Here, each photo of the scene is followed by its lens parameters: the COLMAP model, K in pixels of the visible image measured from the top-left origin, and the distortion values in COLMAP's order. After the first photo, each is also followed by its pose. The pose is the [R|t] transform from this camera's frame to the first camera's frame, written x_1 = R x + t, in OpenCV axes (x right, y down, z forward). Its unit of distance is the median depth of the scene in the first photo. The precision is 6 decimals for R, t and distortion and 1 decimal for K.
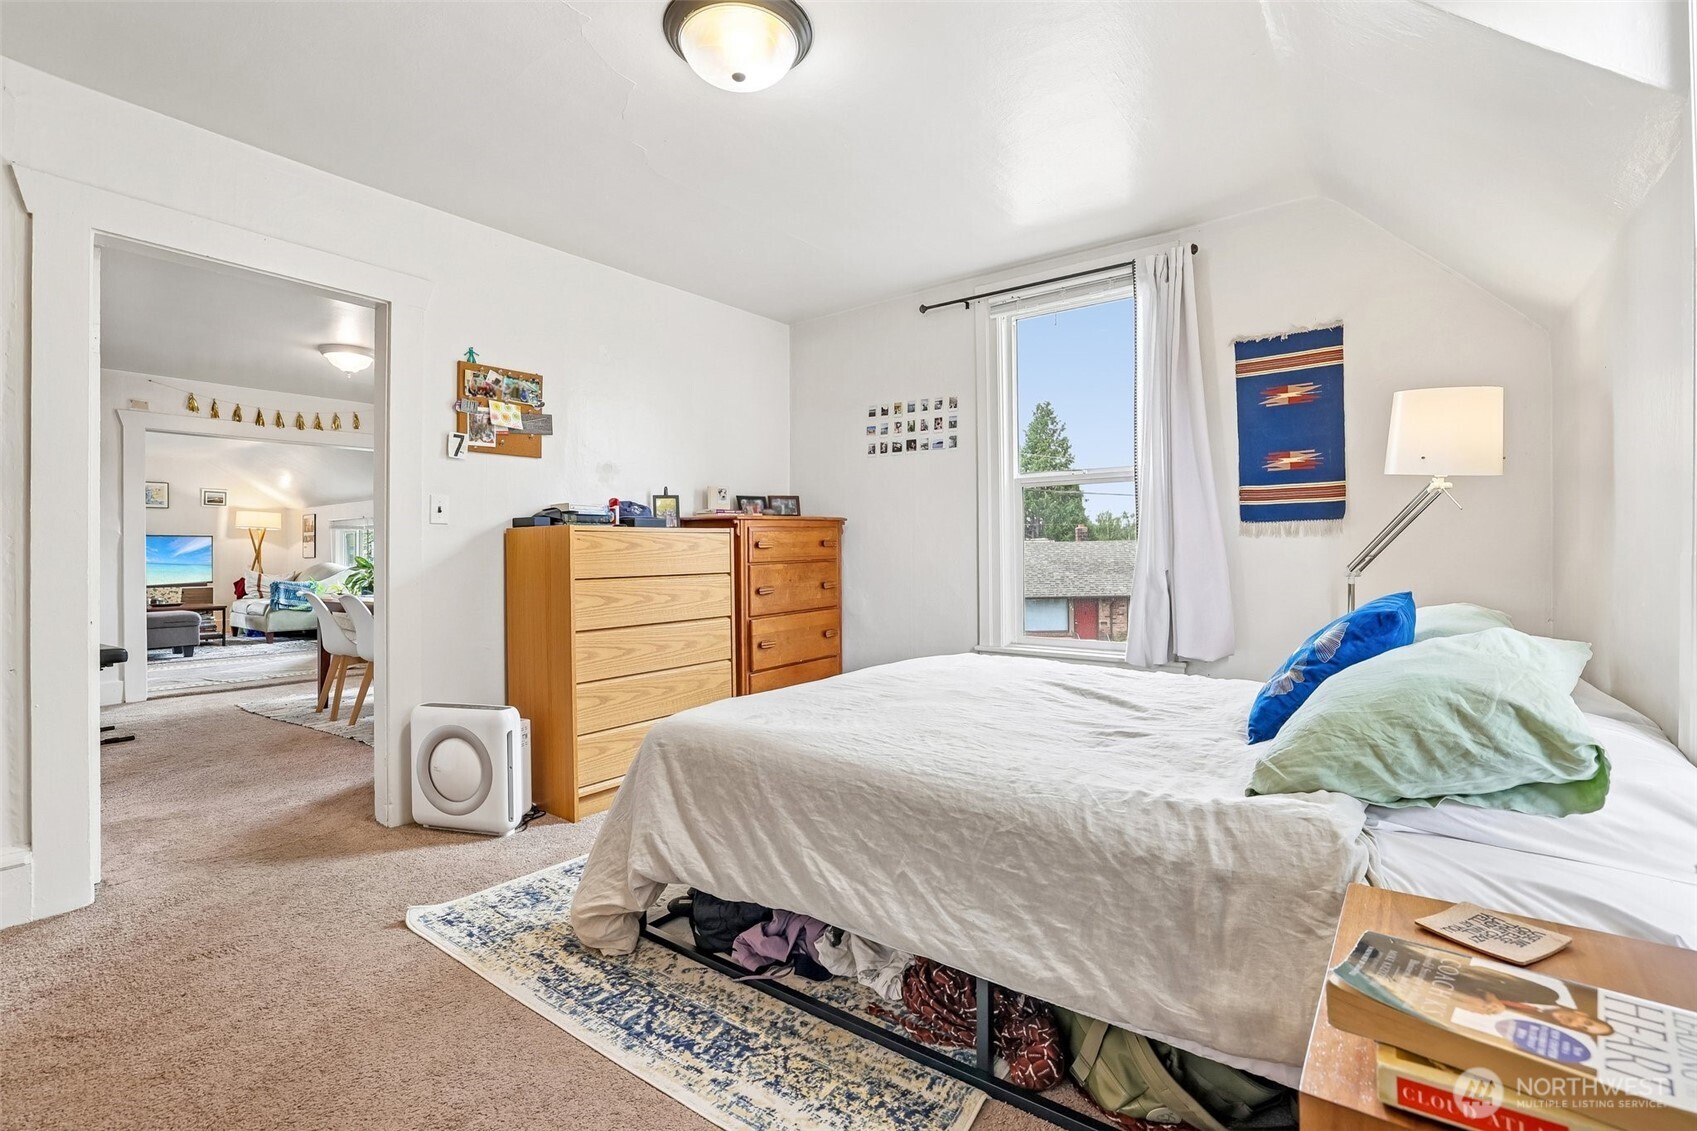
lens RADIAL K [[741.0, 0, 859.1], [0, 741.0, 554.9], [0, 0, 1]] dist [-0.032112, 0.004588]
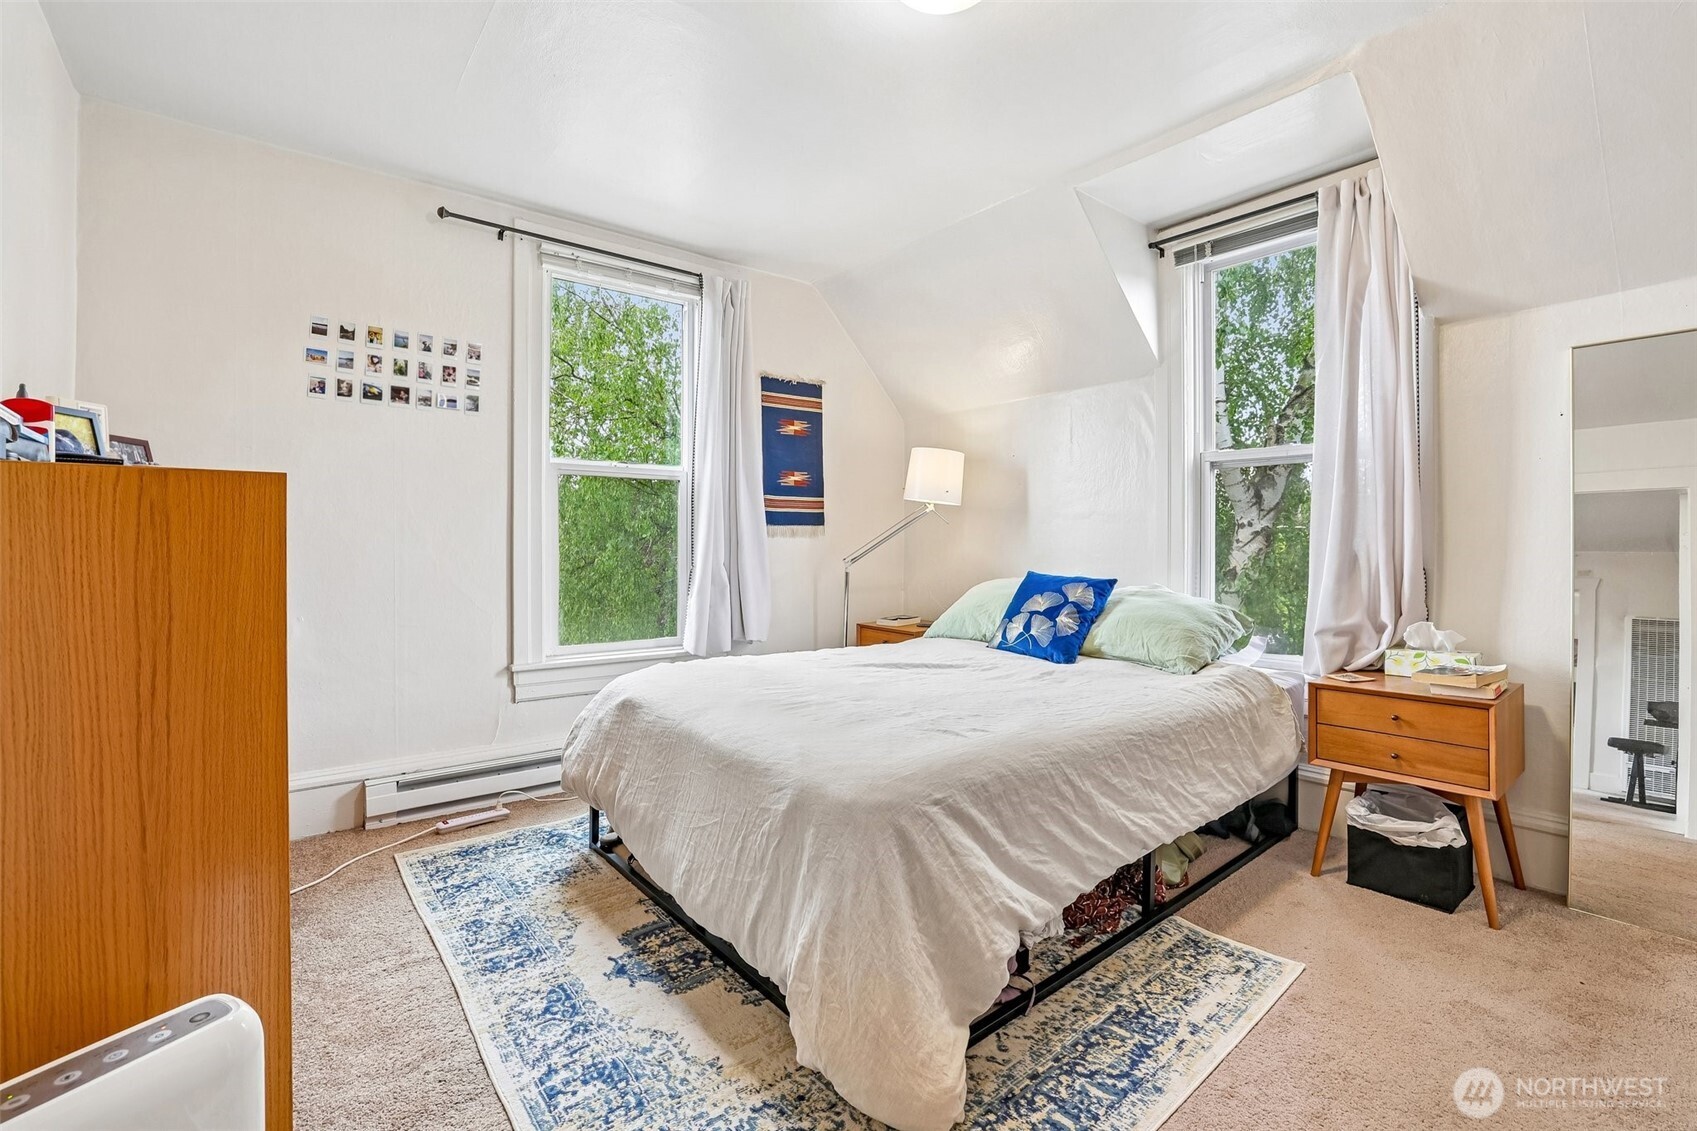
lens RADIAL K [[741.0, 0, 838.2], [0, 741.0, 550.2], [0, 0, 1]] dist [-0.032112, 0.004588]
pose [[0.263491, 0.001510, 0.964661, -0.659090], [0.005585, 0.999980, -0.003091, 0.002341], [-0.964646, 0.006202, 0.263477, 0.582397]]
